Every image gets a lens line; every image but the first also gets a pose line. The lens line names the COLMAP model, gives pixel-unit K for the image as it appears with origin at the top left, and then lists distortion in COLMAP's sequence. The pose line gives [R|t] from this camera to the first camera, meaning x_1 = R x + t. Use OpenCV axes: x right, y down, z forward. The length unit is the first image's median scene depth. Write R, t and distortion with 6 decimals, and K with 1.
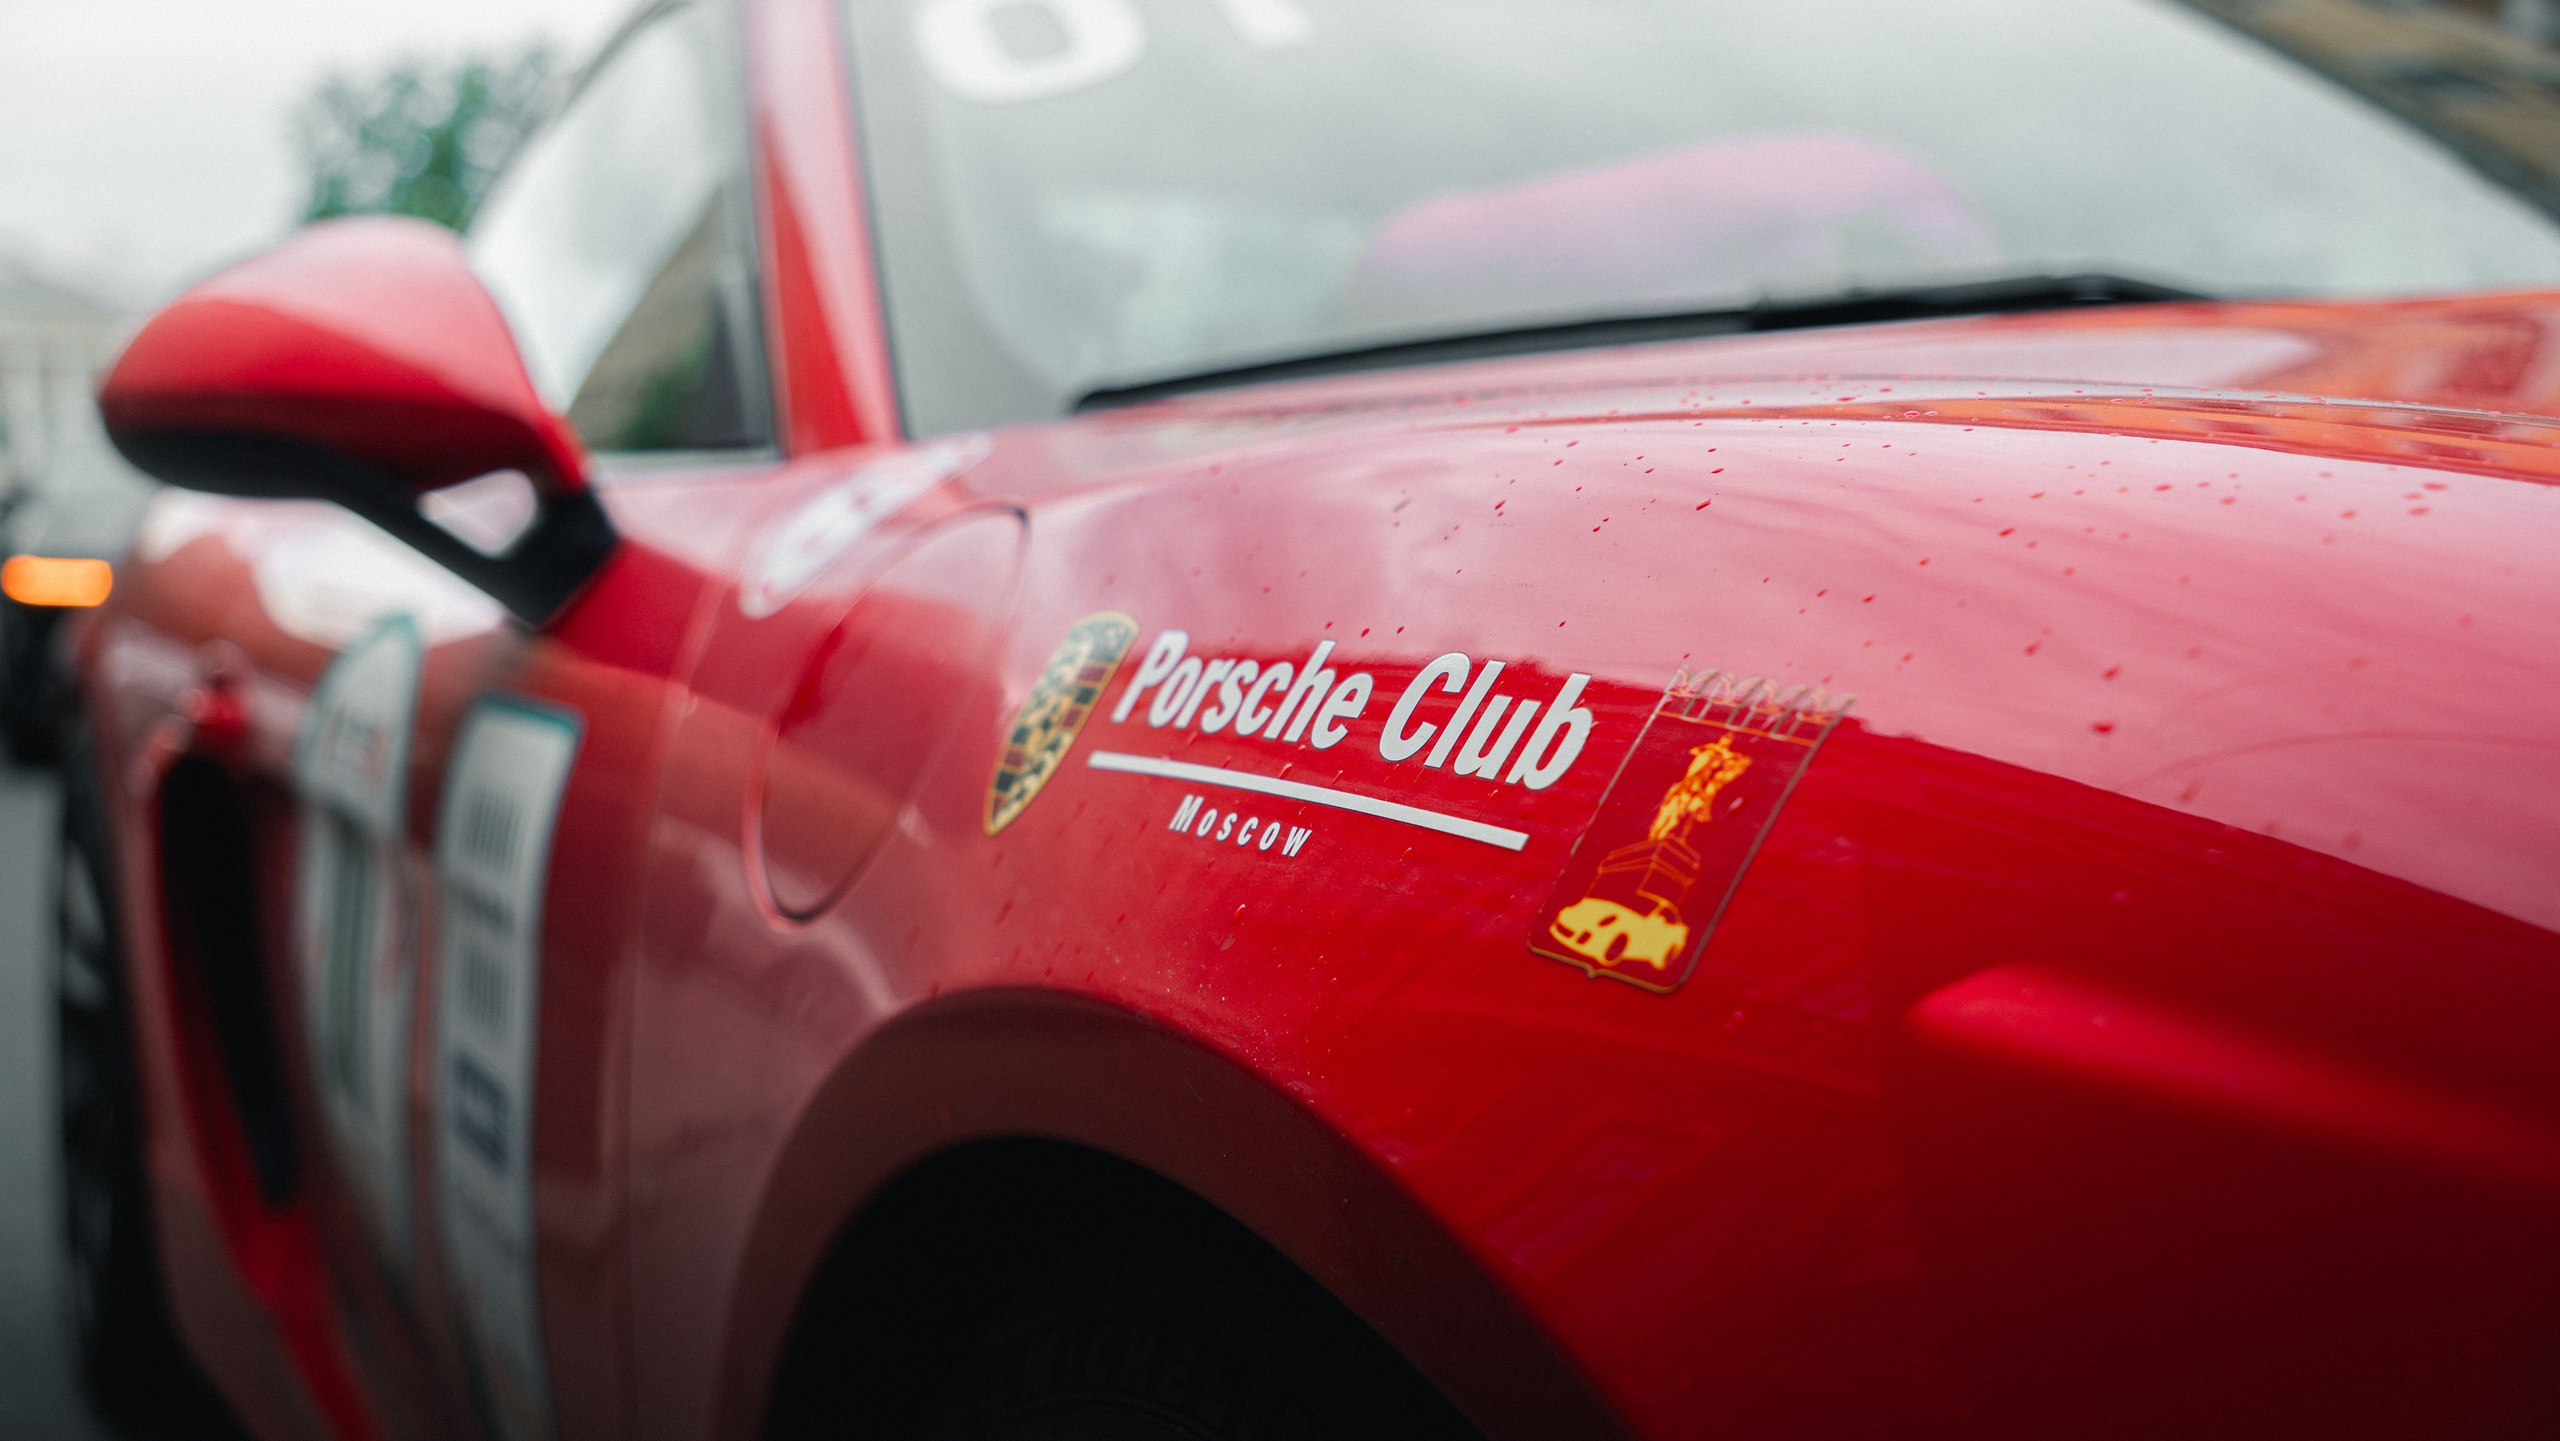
lens RADIAL K [[2959.2, 0, 1274.5], [0, 2959.2, 708.0], [0, 0, 1]] dist [0.188167, 0.000000]
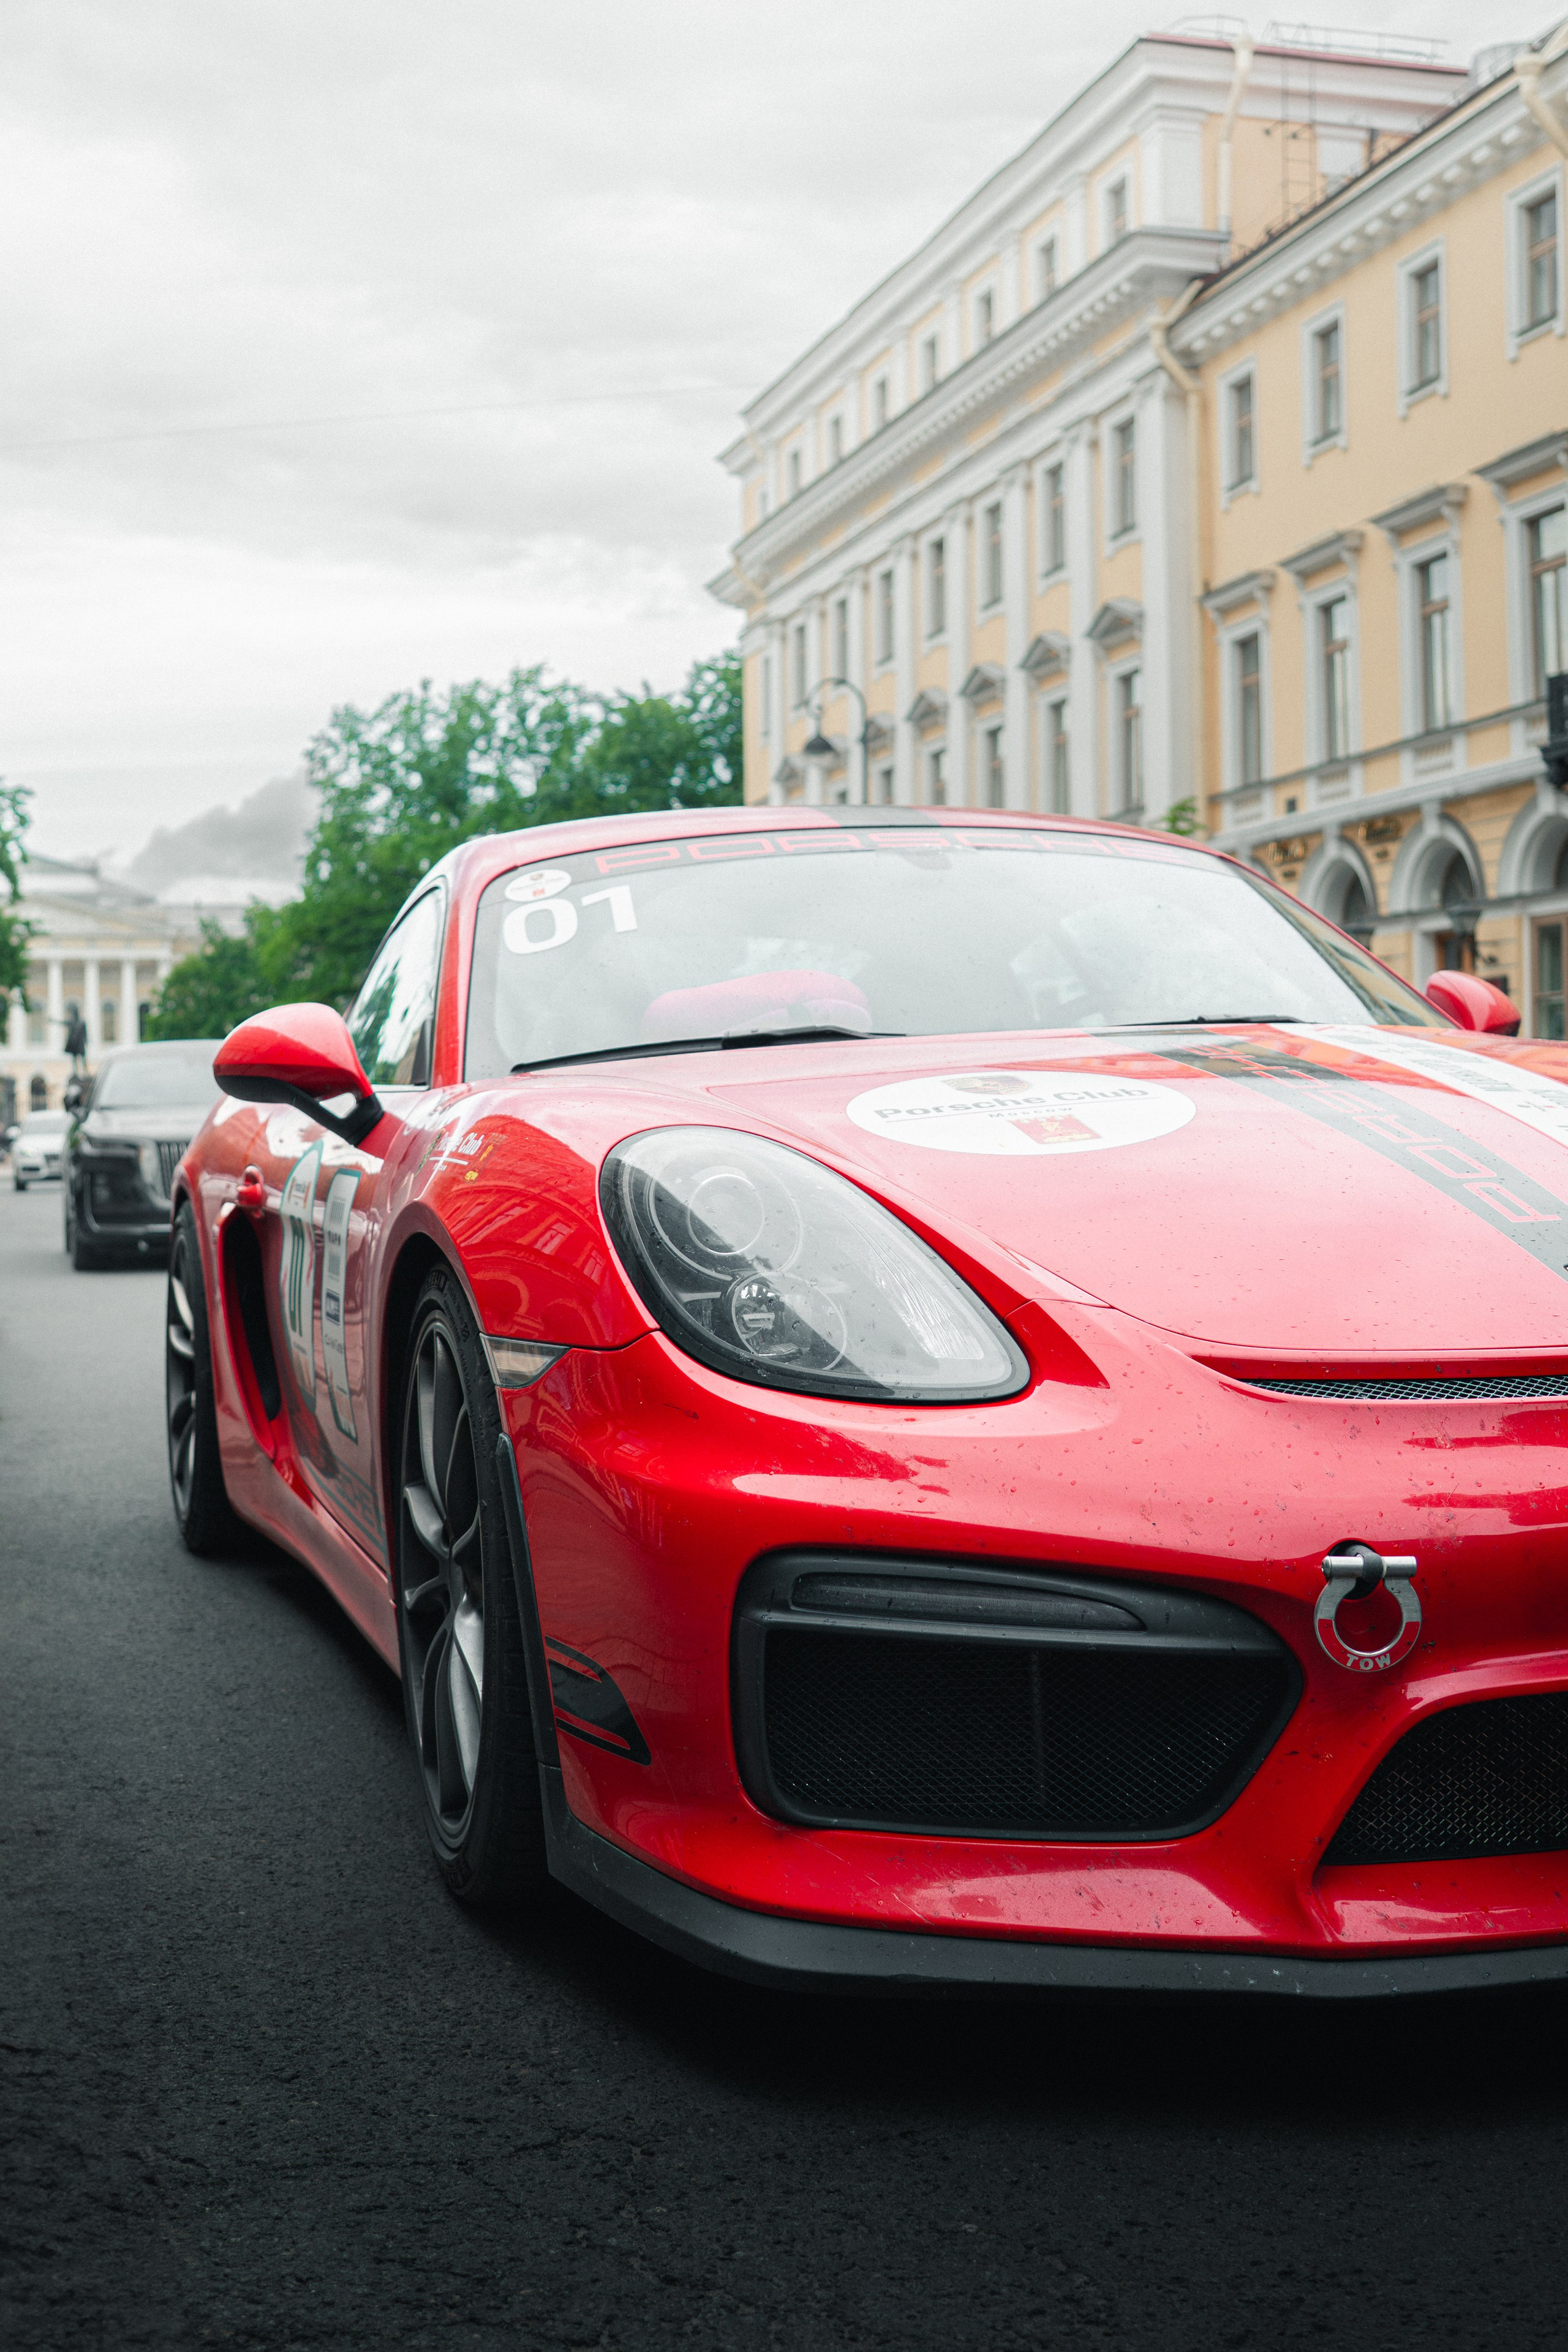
lens RADIAL K [[2950.7, 0, 787.2], [0, 2950.7, 1178.5], [0, 0, 1]] dist [-0.031898, 0.000000]
pose [[0.988812, 0.001276, -0.149160, 0.582697], [-0.007550, 0.999110, -0.041505, 0.118607], [0.148975, 0.042166, 0.987942, -1.724179]]
